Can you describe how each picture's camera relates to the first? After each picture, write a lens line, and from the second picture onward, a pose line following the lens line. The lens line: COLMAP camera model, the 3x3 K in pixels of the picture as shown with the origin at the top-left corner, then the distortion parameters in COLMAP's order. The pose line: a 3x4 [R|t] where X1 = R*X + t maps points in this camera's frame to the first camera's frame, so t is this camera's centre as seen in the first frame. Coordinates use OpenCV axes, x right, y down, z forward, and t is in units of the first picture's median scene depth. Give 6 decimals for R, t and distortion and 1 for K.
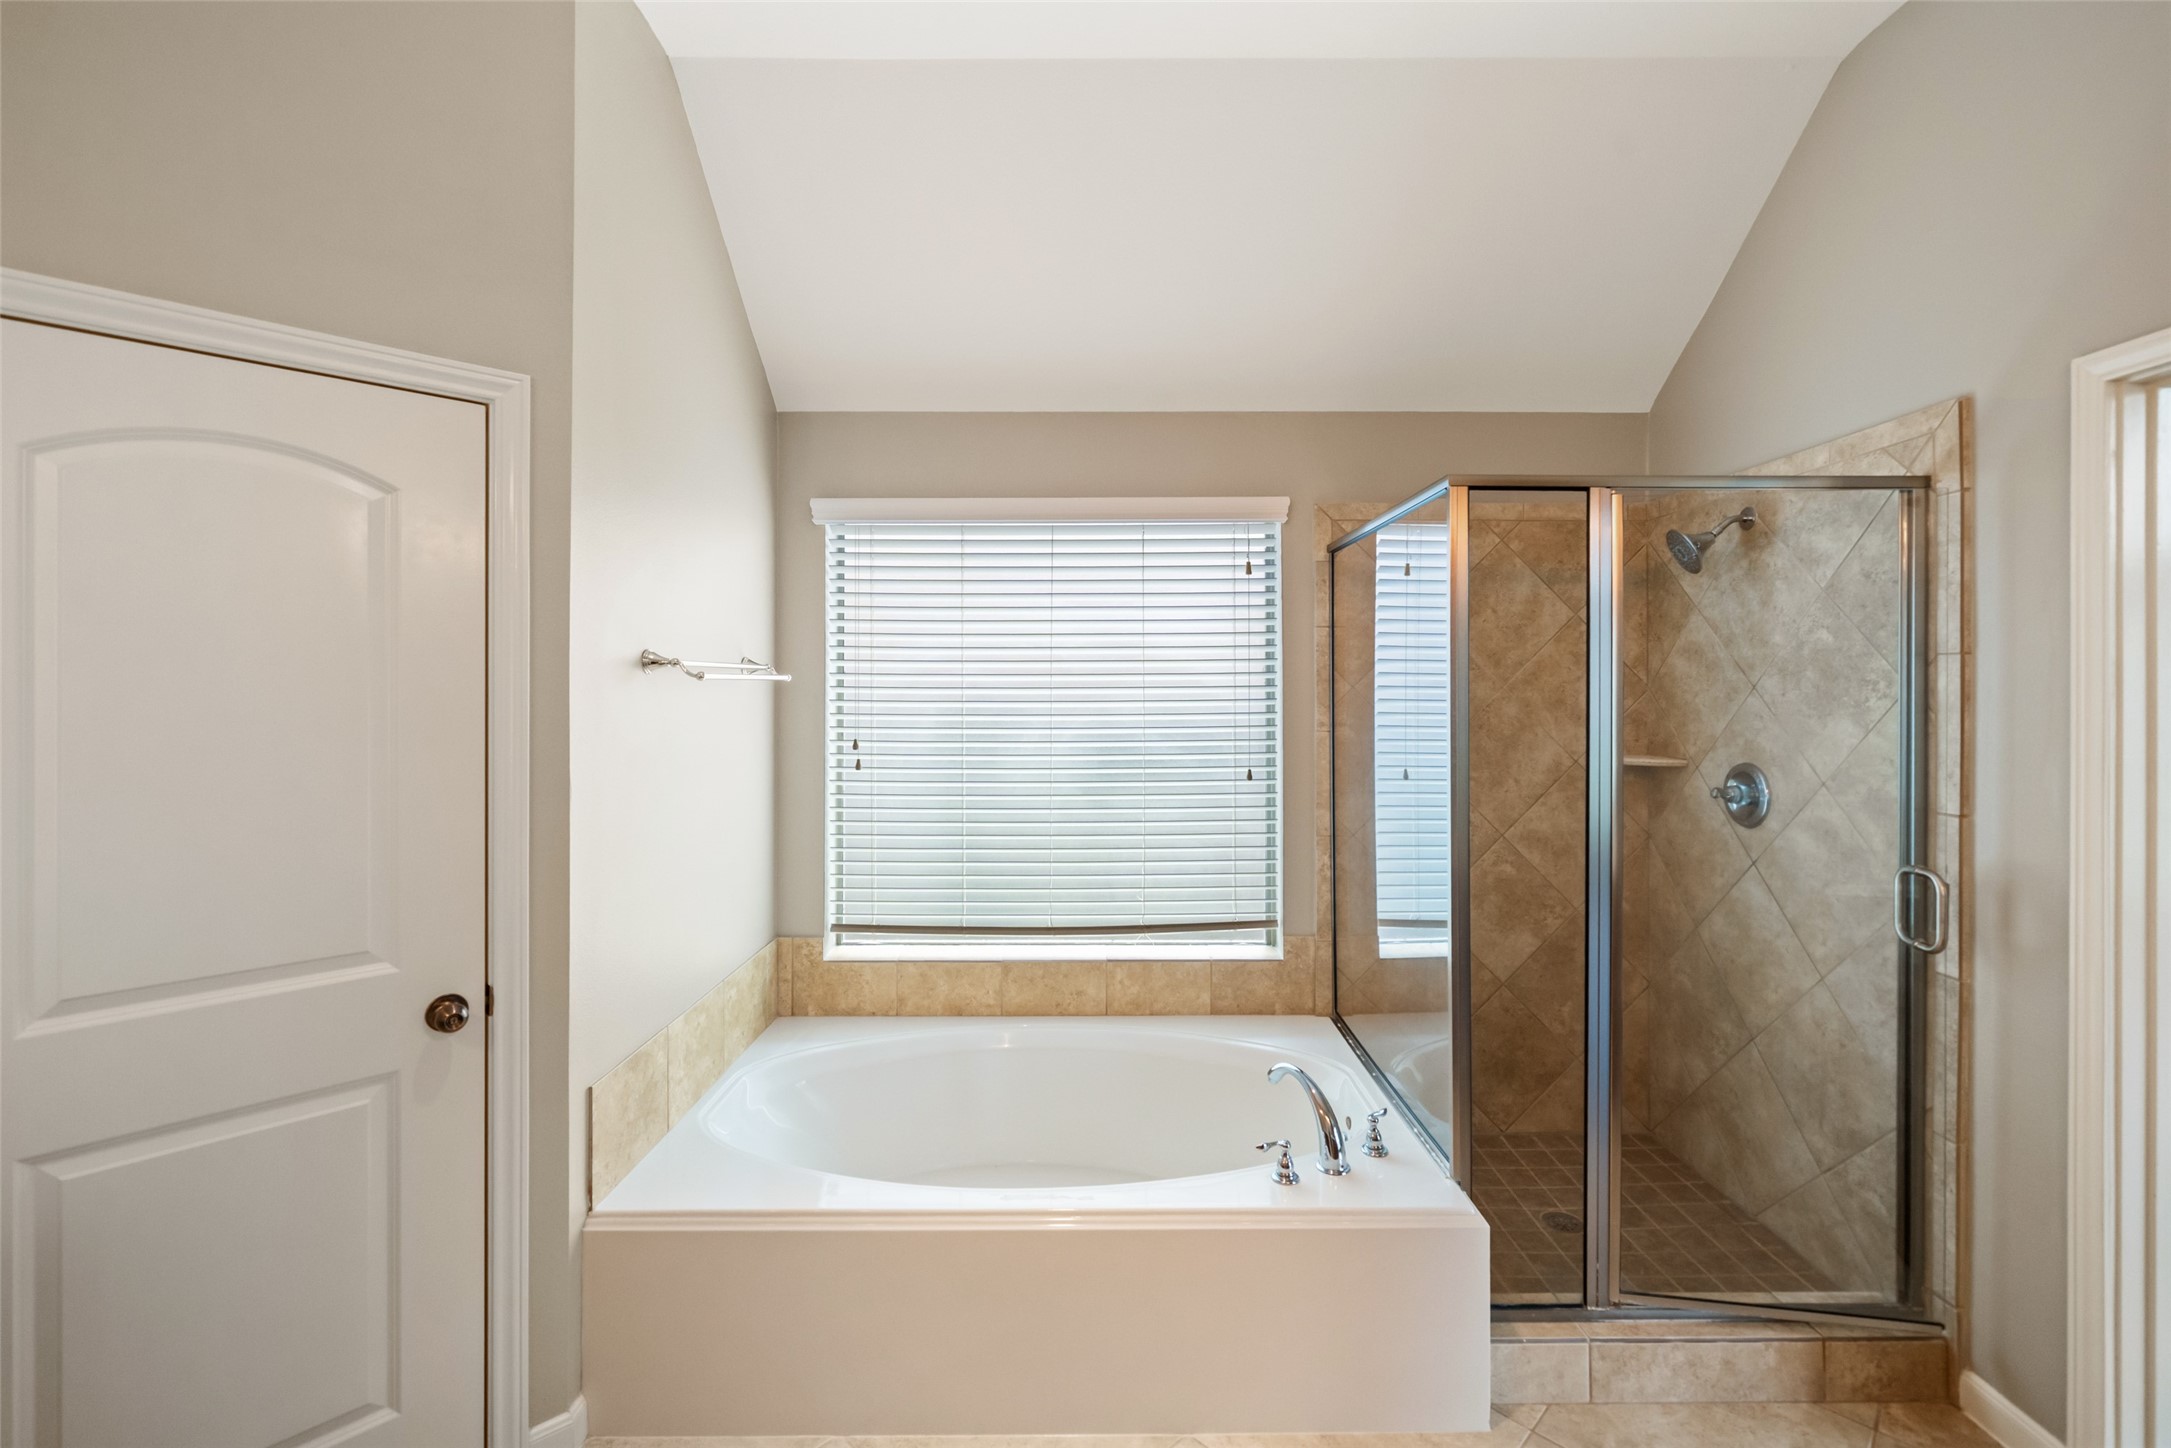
lens RADIAL K [[944.5, 0, 1084.4], [0, 944.5, 685.9], [0, 0, 1]] dist [0.000354, 0.000039]
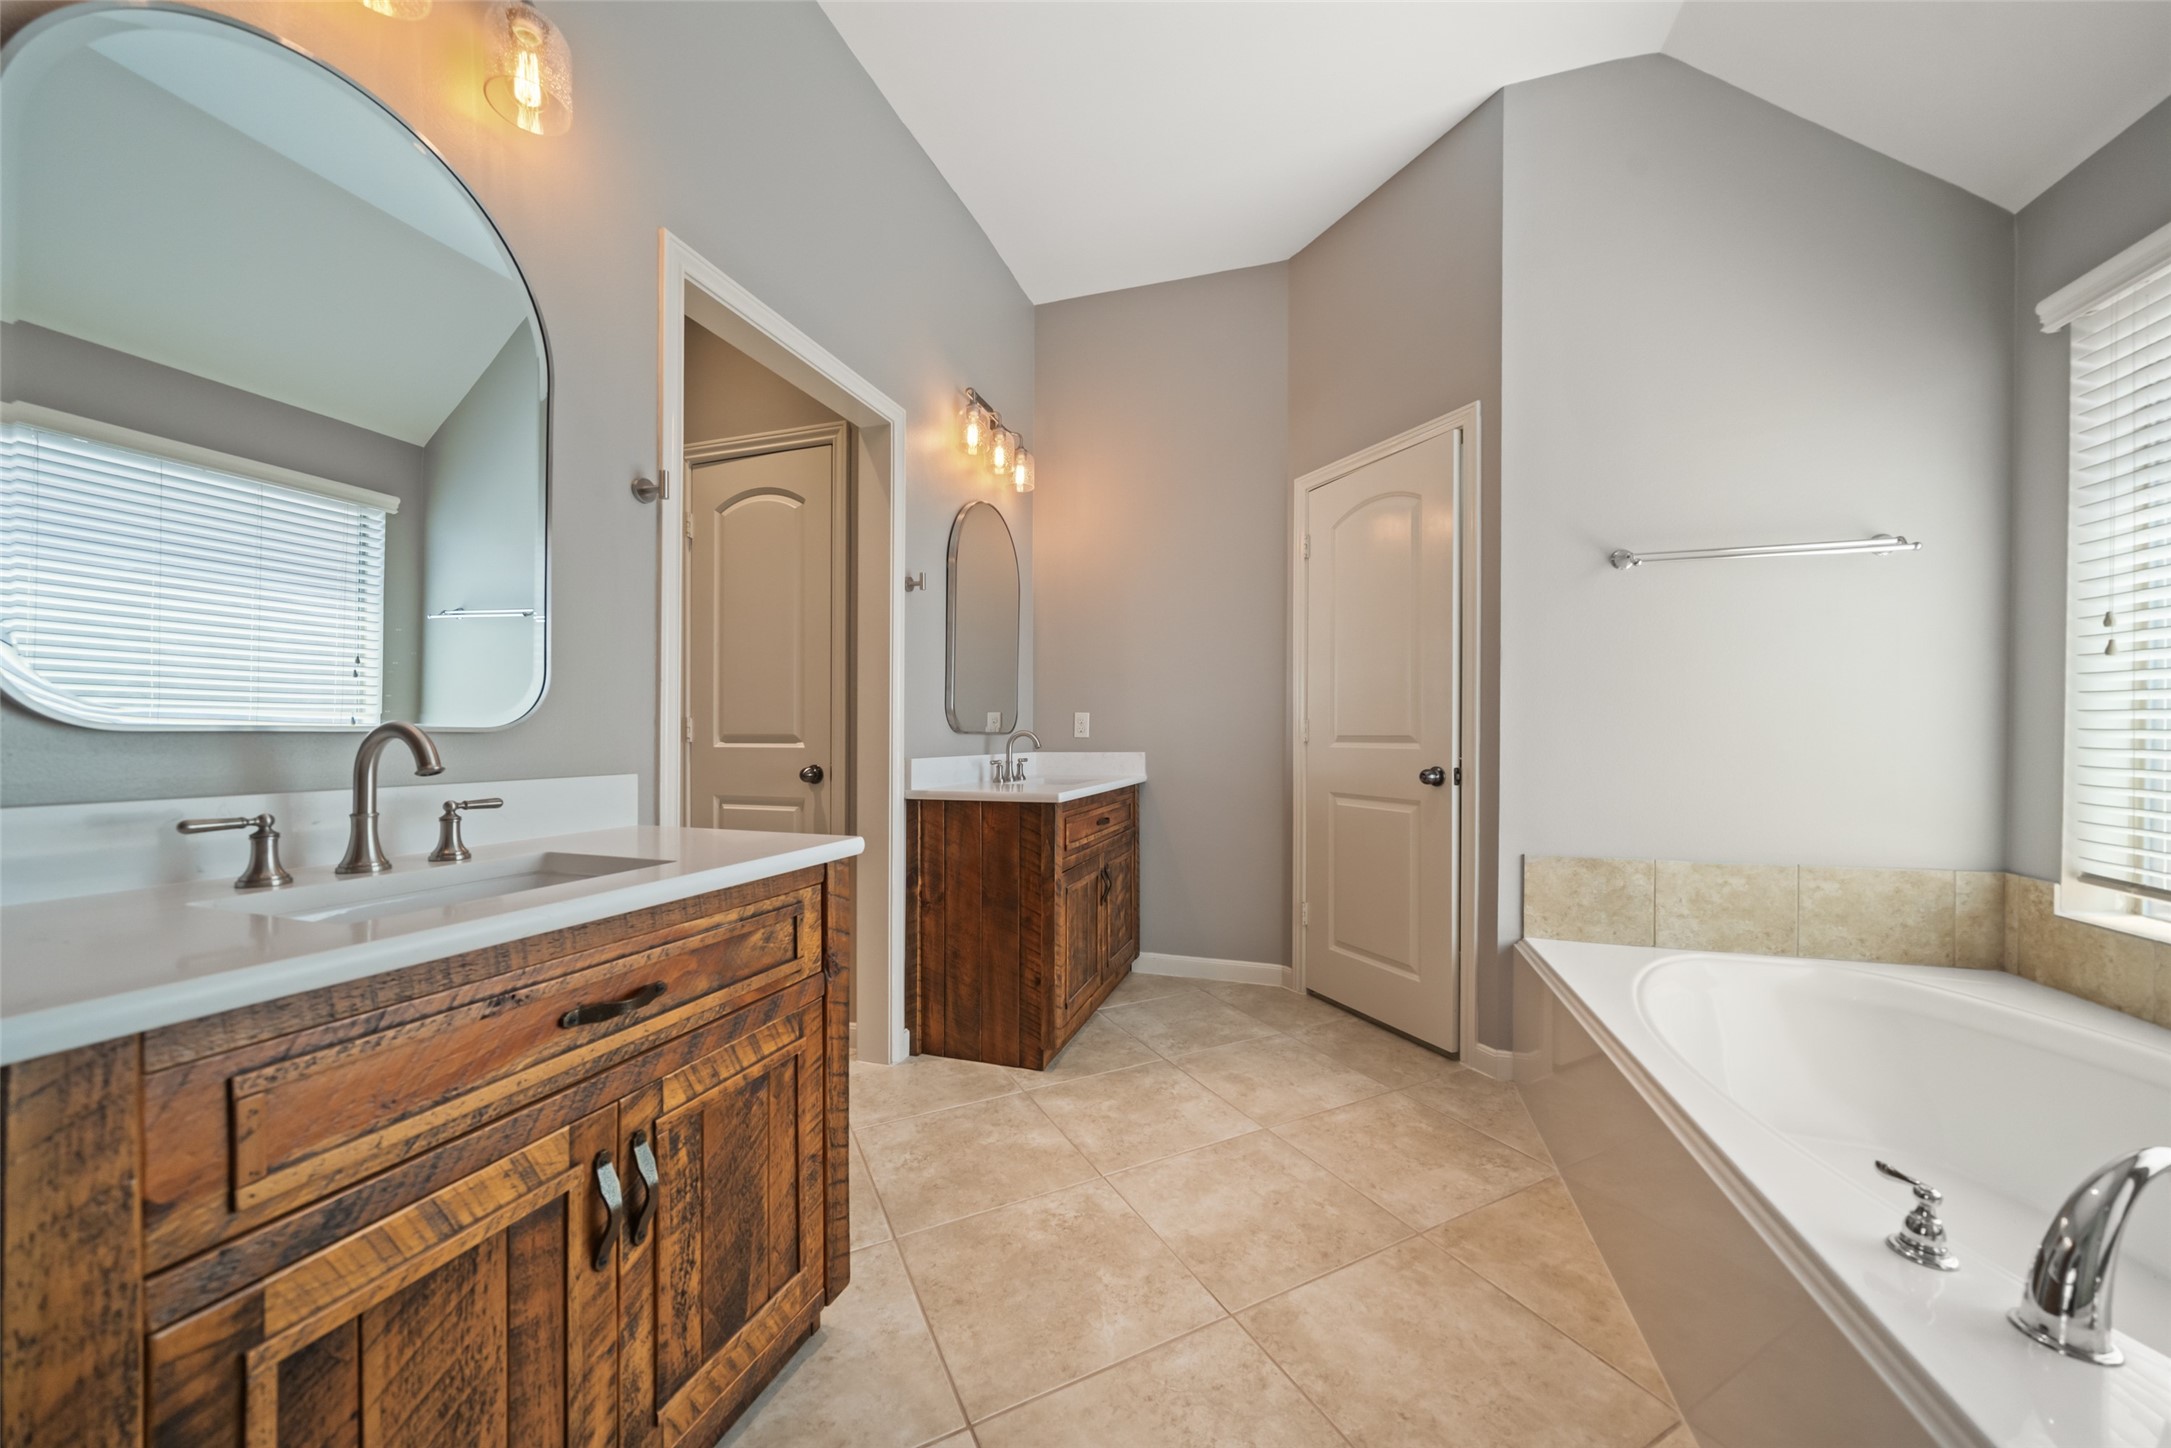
lens RADIAL K [[779.3, 0, 1093.0], [0, 779.3, 743.3], [0, 0, 1]] dist [-0.007505, 0.000548]
pose [[-0.310218, 0.009189, -0.950621, 0.539234], [-0.002865, 0.999940, 0.010601, 0.150998], [0.950661, 0.006012, -0.310173, 0.464513]]
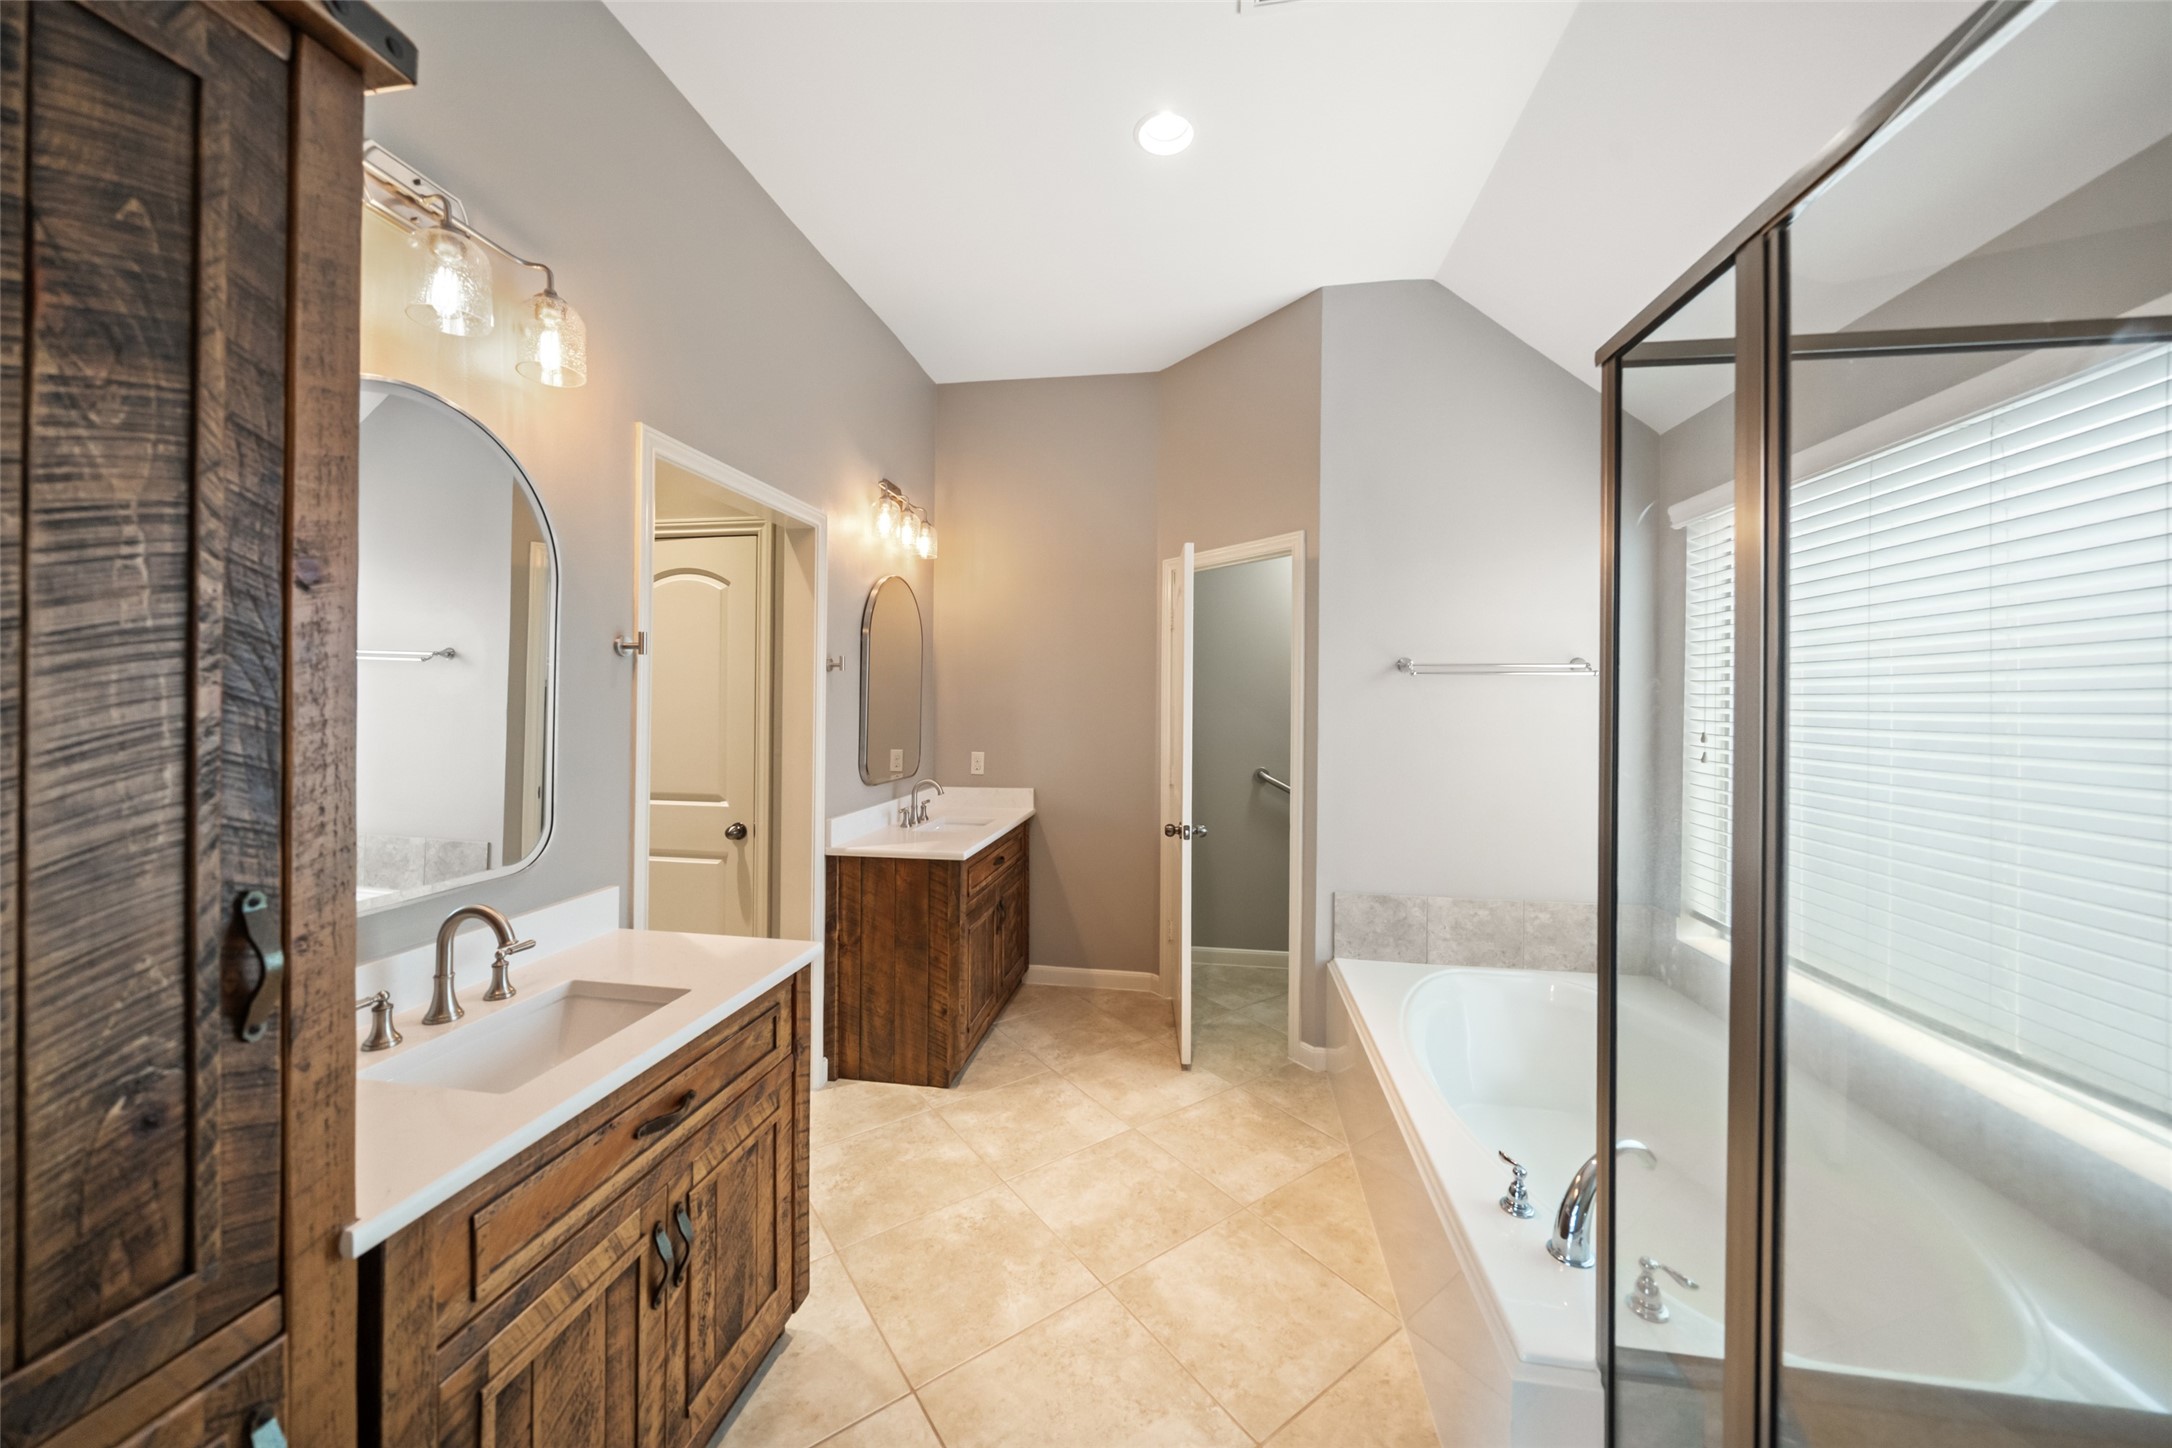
lens RADIAL K [[771.3, 0, 1094.3], [0, 771.3, 706.6], [0, 0, 1]] dist [-0.006103, 0.000152]
pose [[-0.161446, 0.002487, -0.986878, 0.684507], [-0.008009, 0.999961, 0.003830, 0.030710], [0.986849, 0.008522, -0.161420, 0.488649]]
